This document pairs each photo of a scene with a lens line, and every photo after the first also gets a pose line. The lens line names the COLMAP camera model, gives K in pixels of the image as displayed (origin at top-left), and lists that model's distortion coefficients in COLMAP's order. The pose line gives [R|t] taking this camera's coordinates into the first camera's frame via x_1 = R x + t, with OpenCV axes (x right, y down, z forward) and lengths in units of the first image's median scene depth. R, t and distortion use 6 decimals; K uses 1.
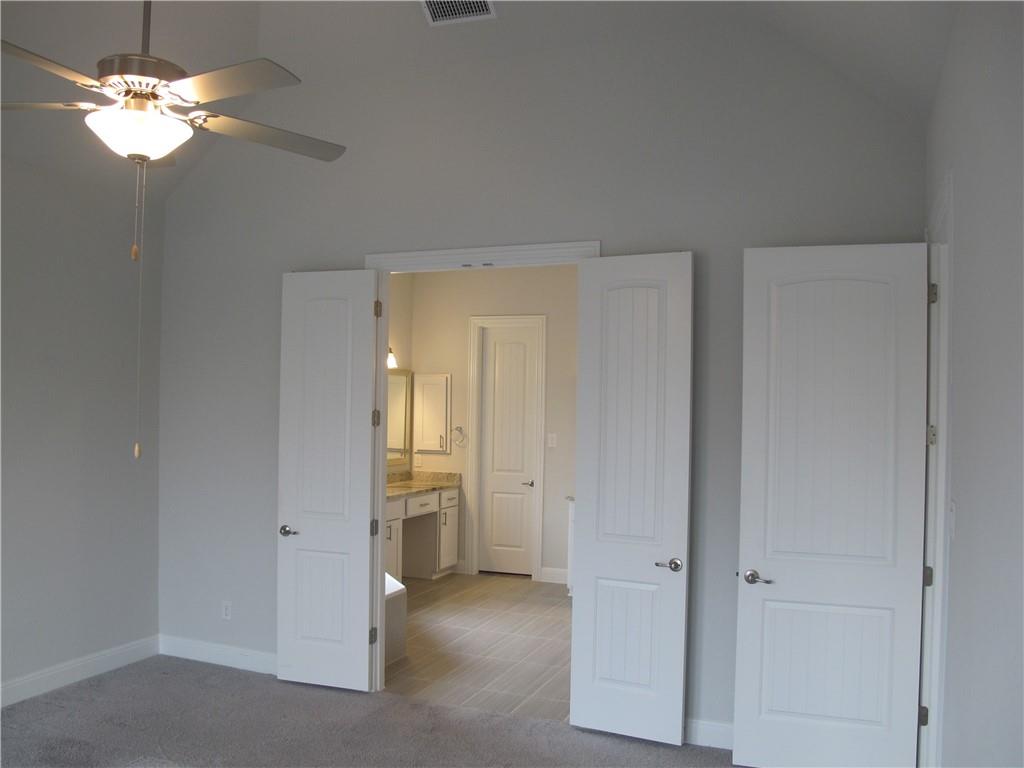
lens RADIAL K [[863.1, 0, 517.7], [0, 863.1, 384.1], [0, 0, 1]] dist [-0.140819, 0.094400]
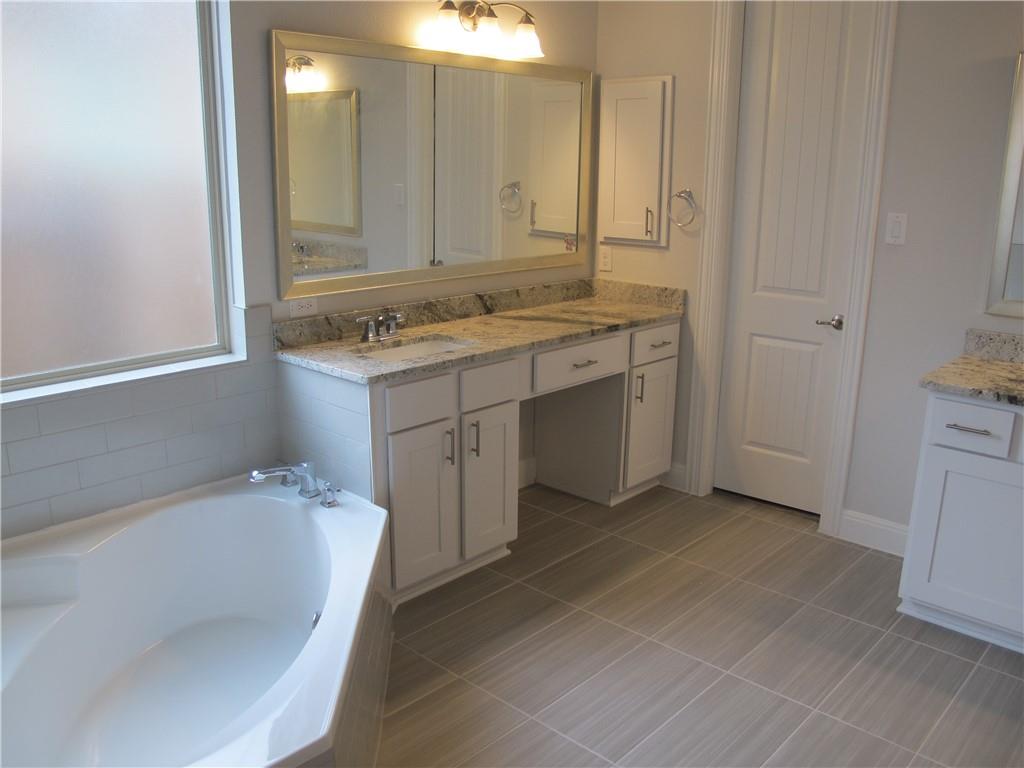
lens RADIAL K [[863.1, 0, 511.9], [0, 863.1, 383.8], [0, 0, 1]] dist [-0.140819, 0.094400]
pose [[0.932753, 0.086219, -0.350053, 0.014410], [0.010021, 0.964406, 0.264237, 0.027771], [0.360376, -0.249975, 0.898689, 0.533230]]
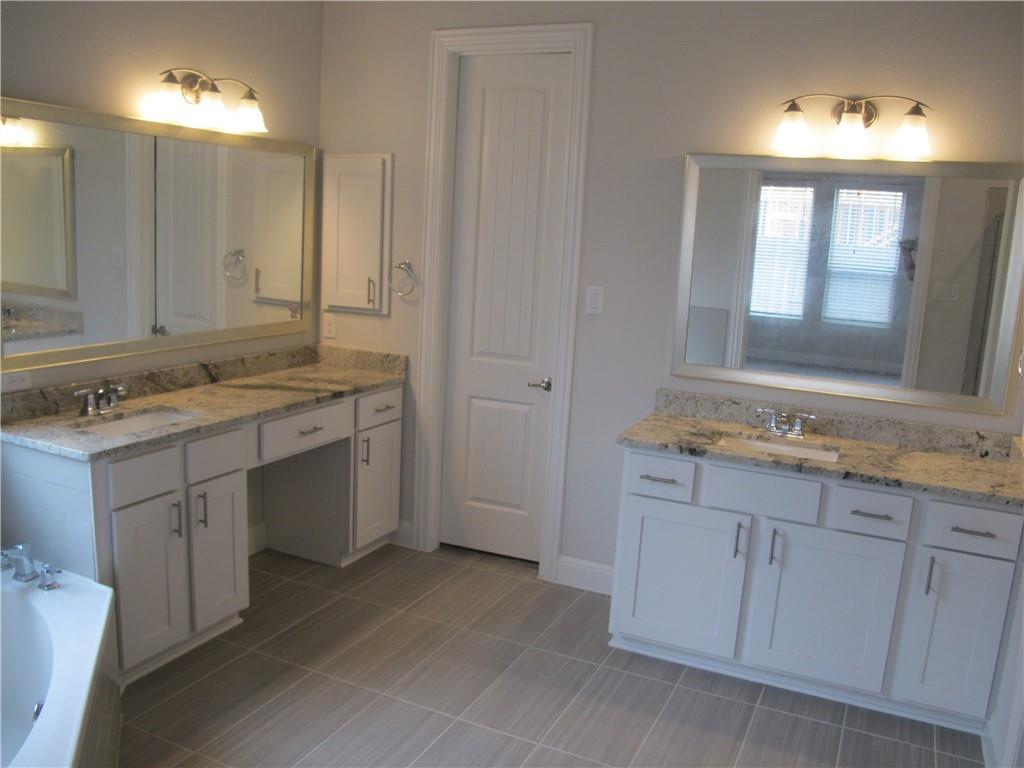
lens RADIAL K [[863.1, 0, 506.9], [0, 863.1, 388.0], [0, 0, 1]] dist [-0.140819, 0.094400]
pose [[0.997208, 0.047167, -0.057897, 0.021396], [-0.034403, 0.978277, 0.204426, 0.017722], [0.066281, -0.201863, 0.977168, 0.517440]]
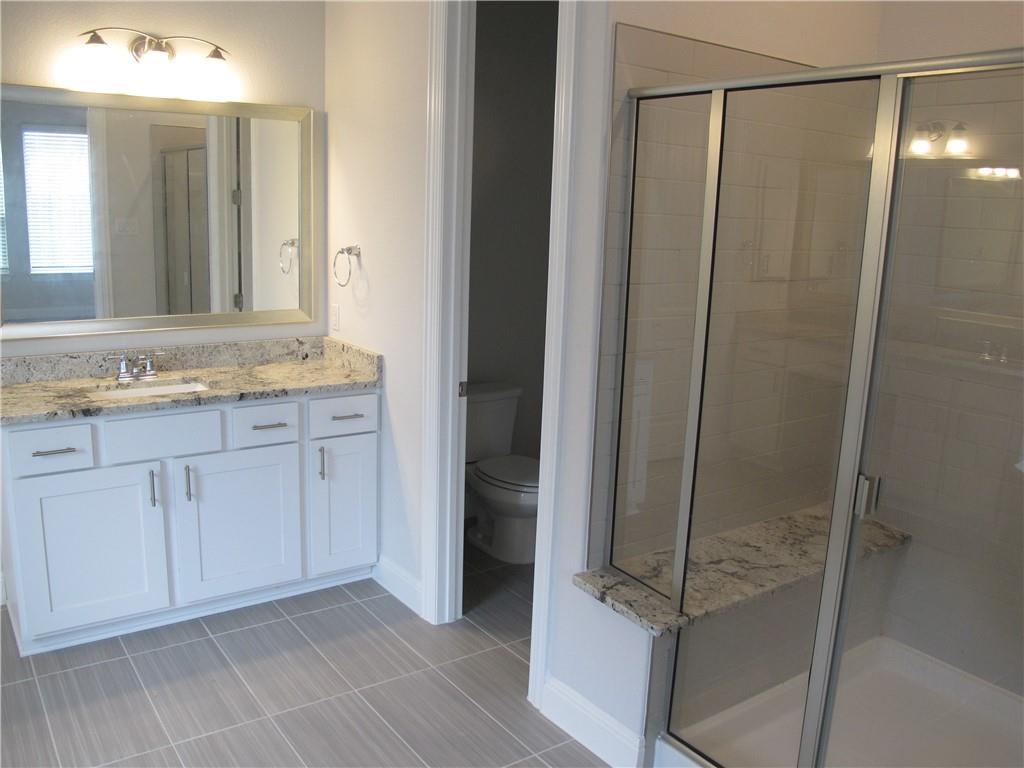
lens RADIAL K [[863.1, 0, 502.5], [0, 863.1, 393.8], [0, 0, 1]] dist [-0.140819, 0.094400]
pose [[0.541577, -0.175344, 0.822161, -0.104670], [-0.044038, 0.970745, 0.236042, 0.023606], [-0.839497, -0.164041, 0.518011, 0.566344]]
